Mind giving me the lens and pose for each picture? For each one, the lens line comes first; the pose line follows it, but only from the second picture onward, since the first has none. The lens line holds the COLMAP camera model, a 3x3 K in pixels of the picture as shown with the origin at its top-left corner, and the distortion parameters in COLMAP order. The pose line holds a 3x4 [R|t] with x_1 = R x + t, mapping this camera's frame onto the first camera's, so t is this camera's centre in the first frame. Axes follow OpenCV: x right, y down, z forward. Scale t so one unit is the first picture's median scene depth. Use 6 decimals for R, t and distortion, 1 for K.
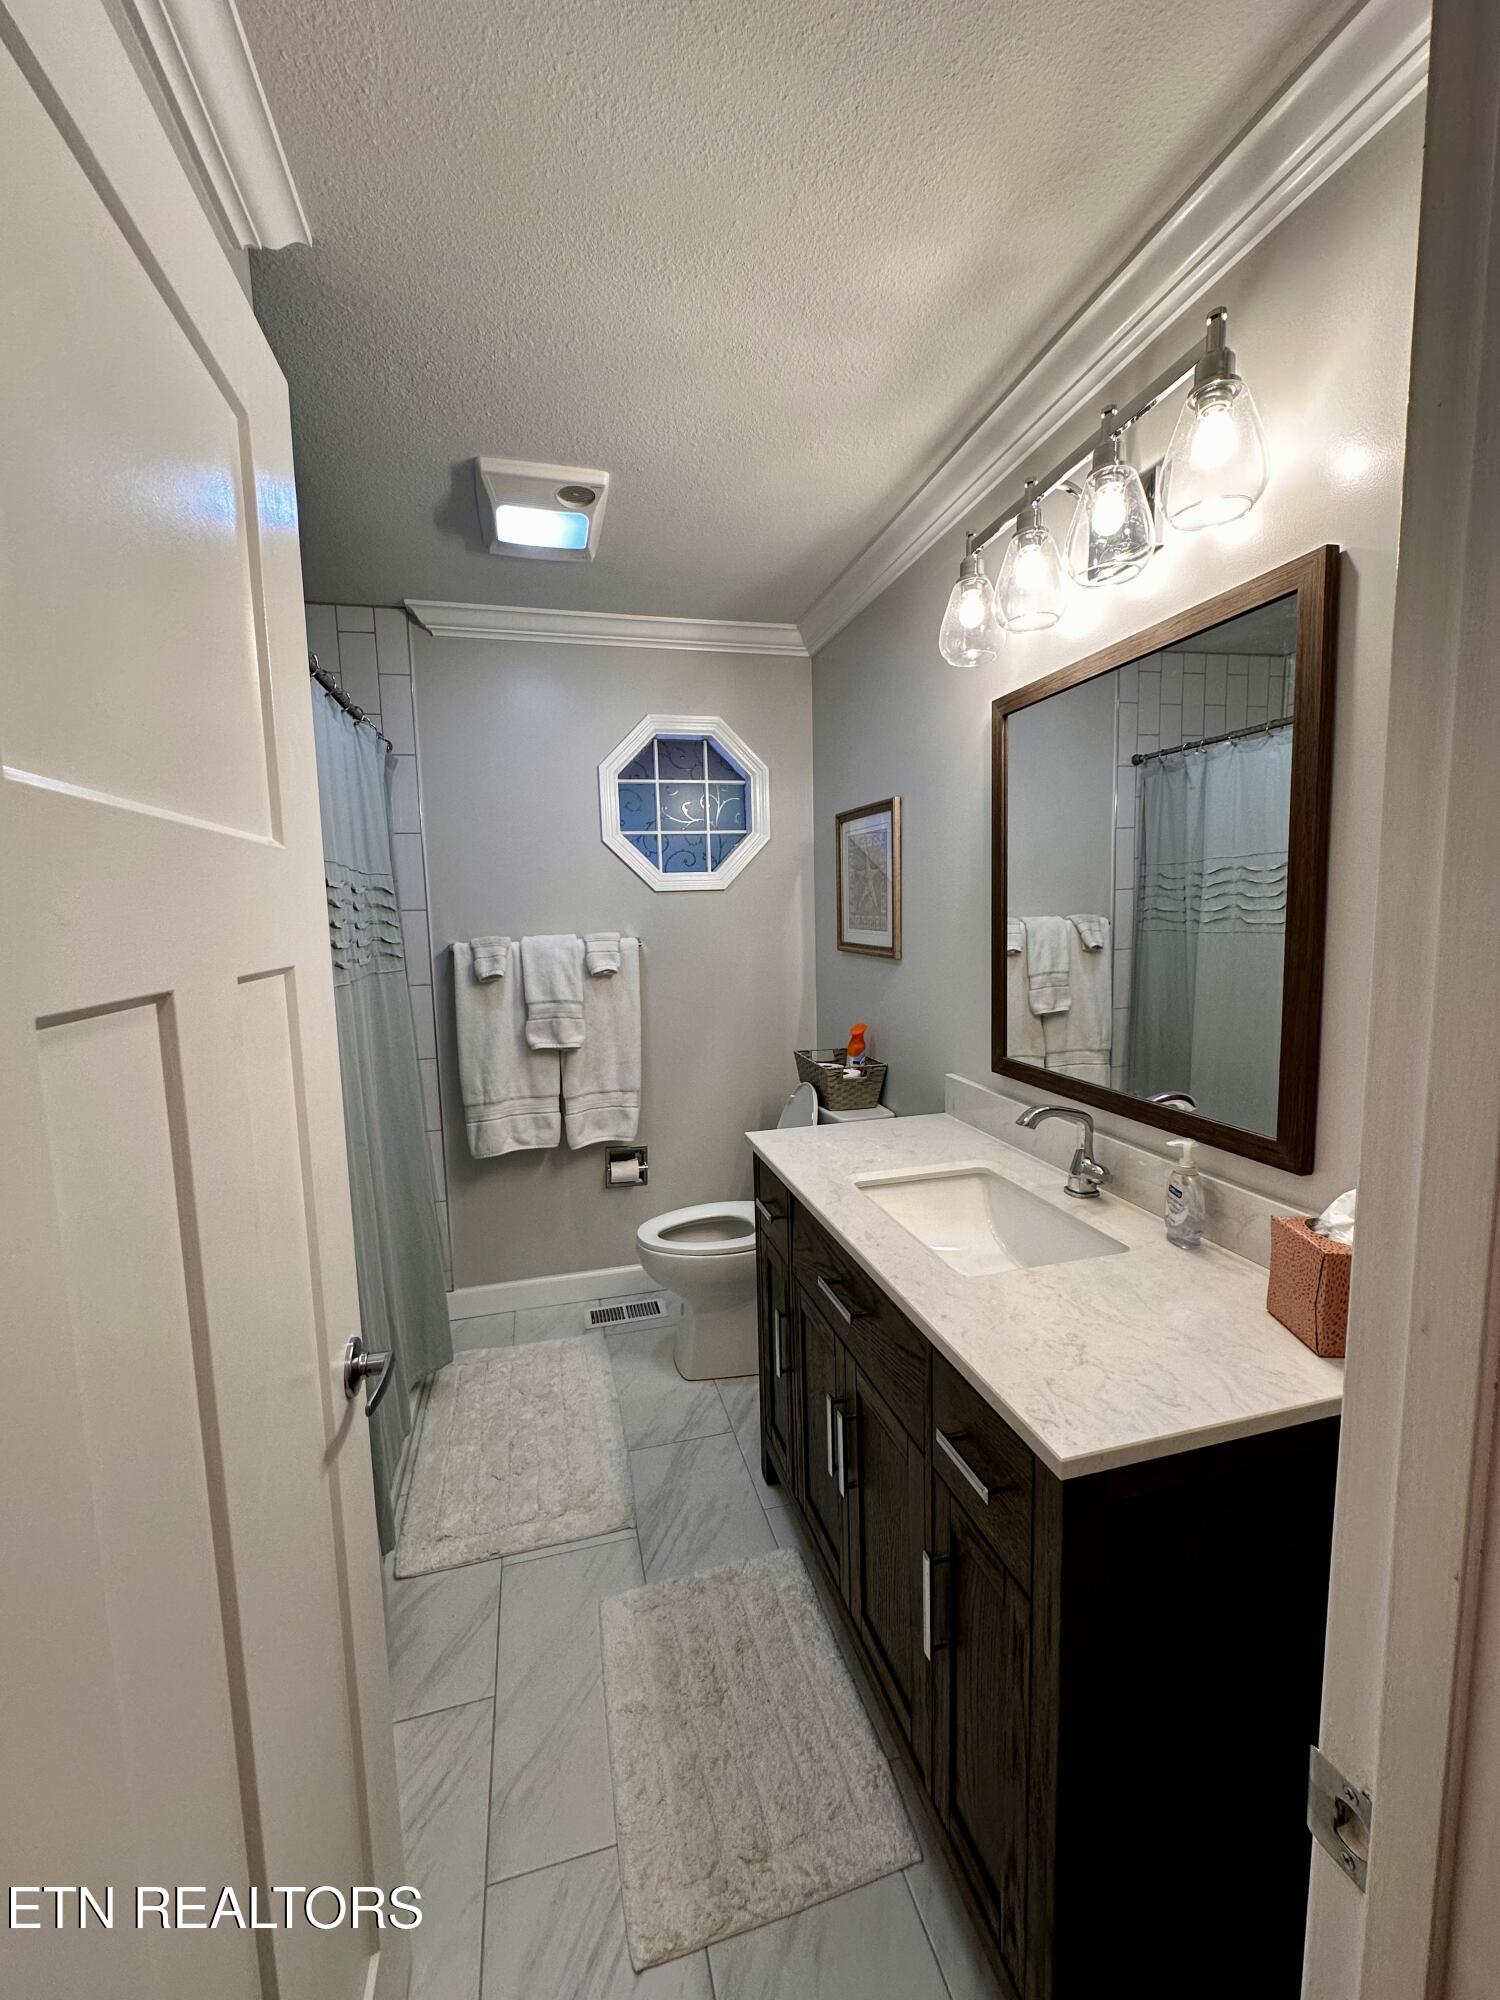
lens RADIAL K [[804.6, 0, 754.3], [0, 804.6, 999.7], [0, 0, 1]] dist [-0.004619, 0.000803]
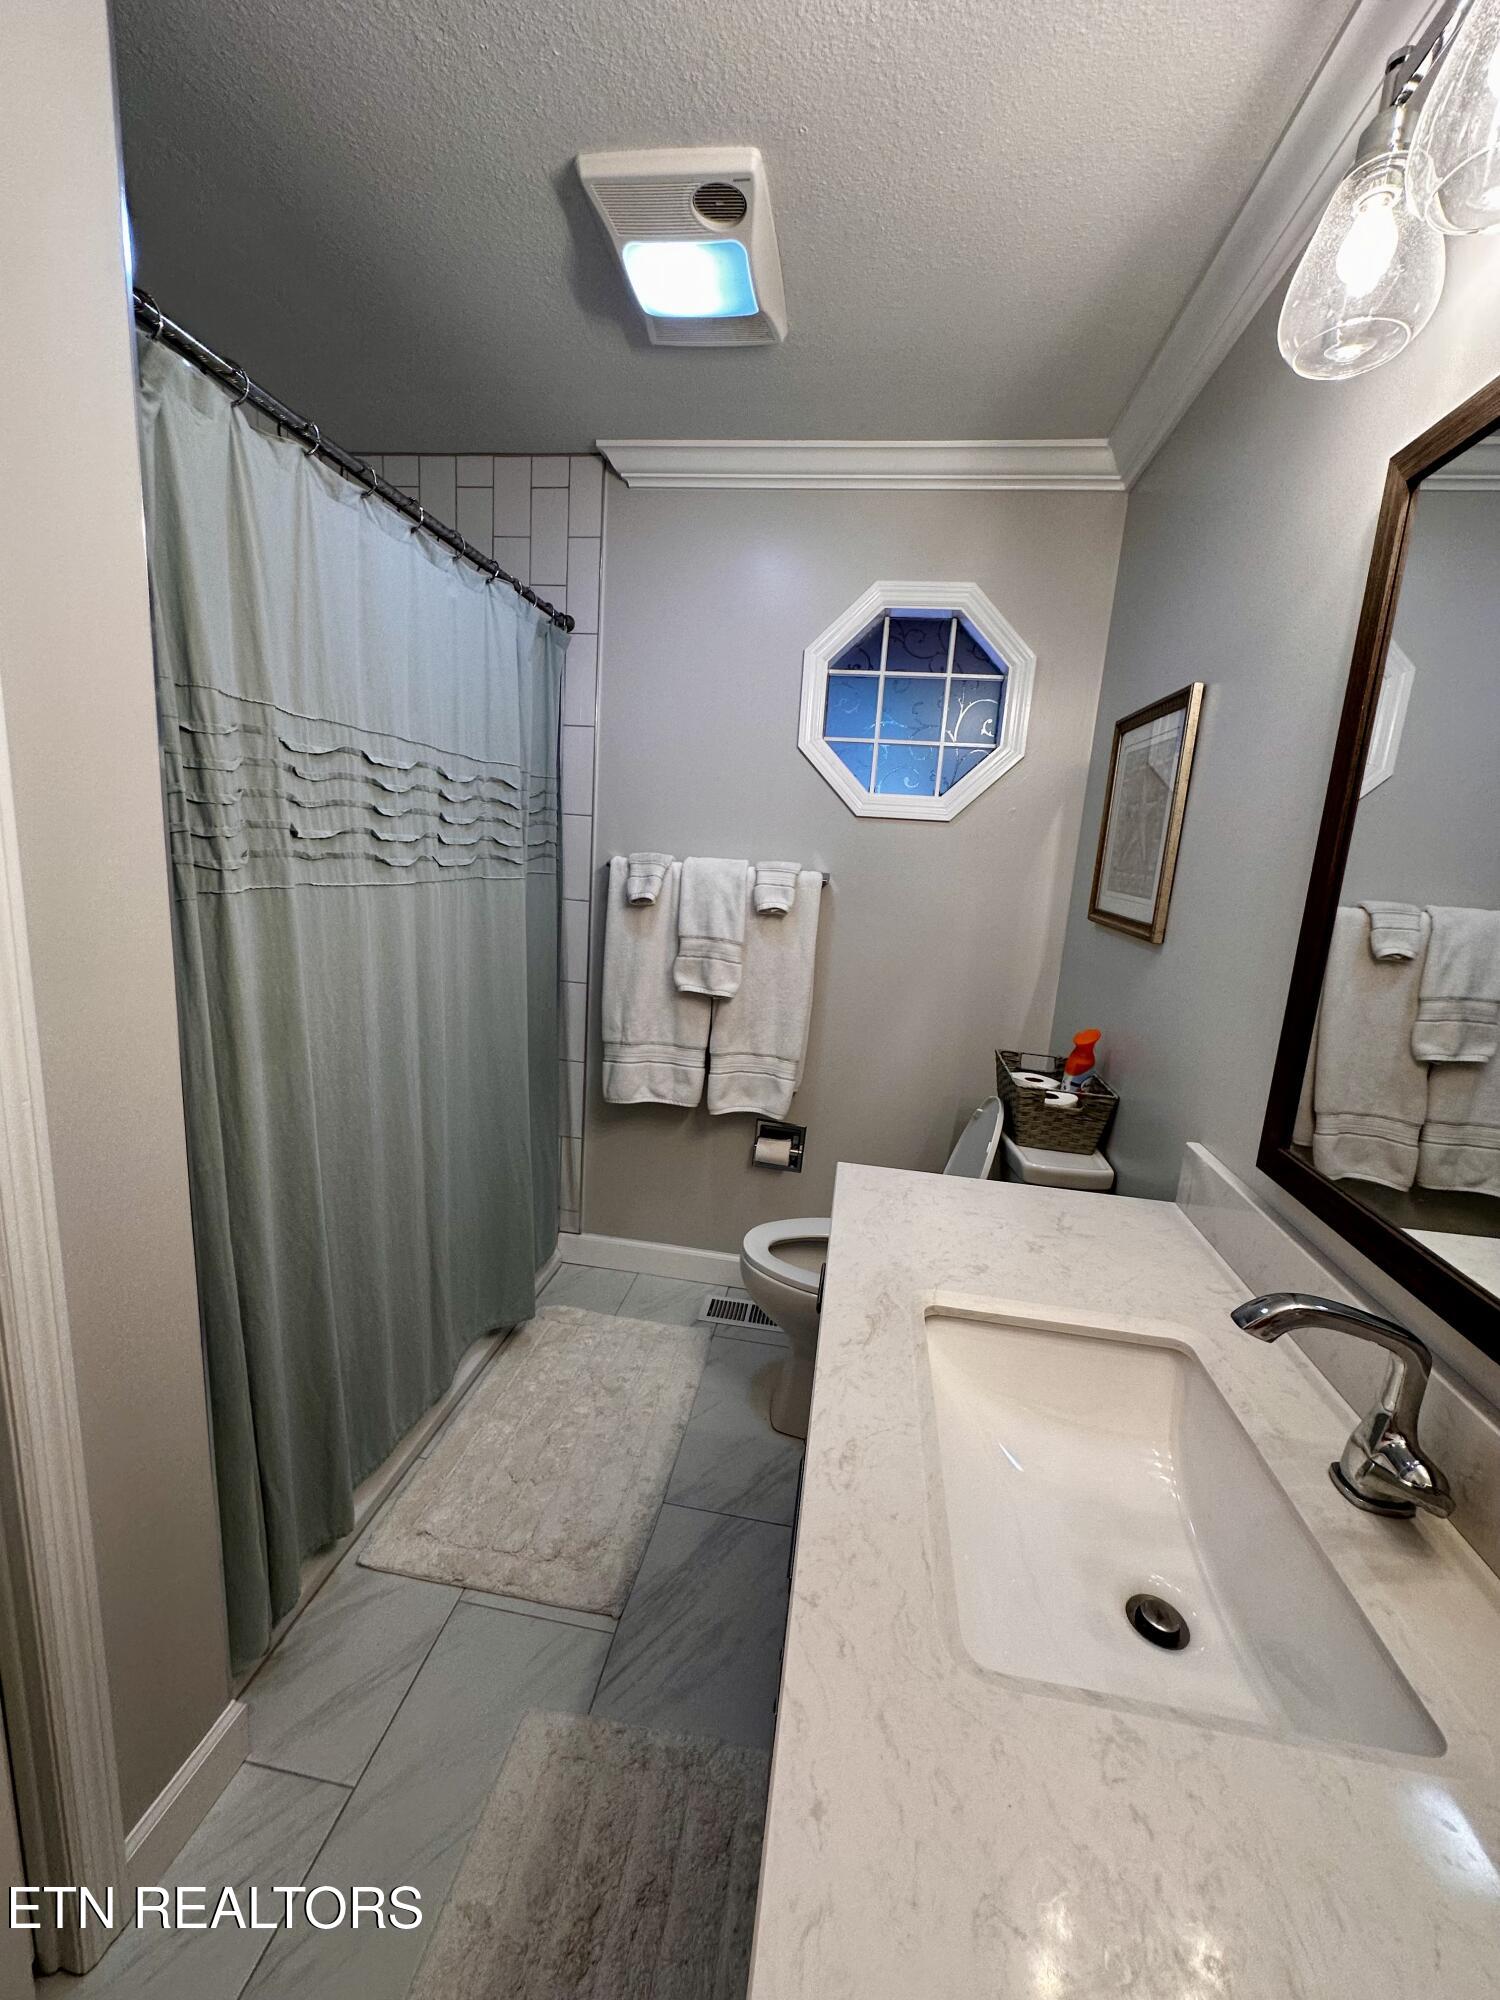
lens RADIAL K [[804.6, 0, 748.0], [0, 804.6, 1000.3], [0, 0, 1]] dist [-0.004619, 0.000803]
pose [[0.910947, 0.162609, -0.379122, 0.116738], [-0.134935, 0.985931, 0.098657, -0.022356], [0.389831, -0.038715, 0.920072, 0.248072]]
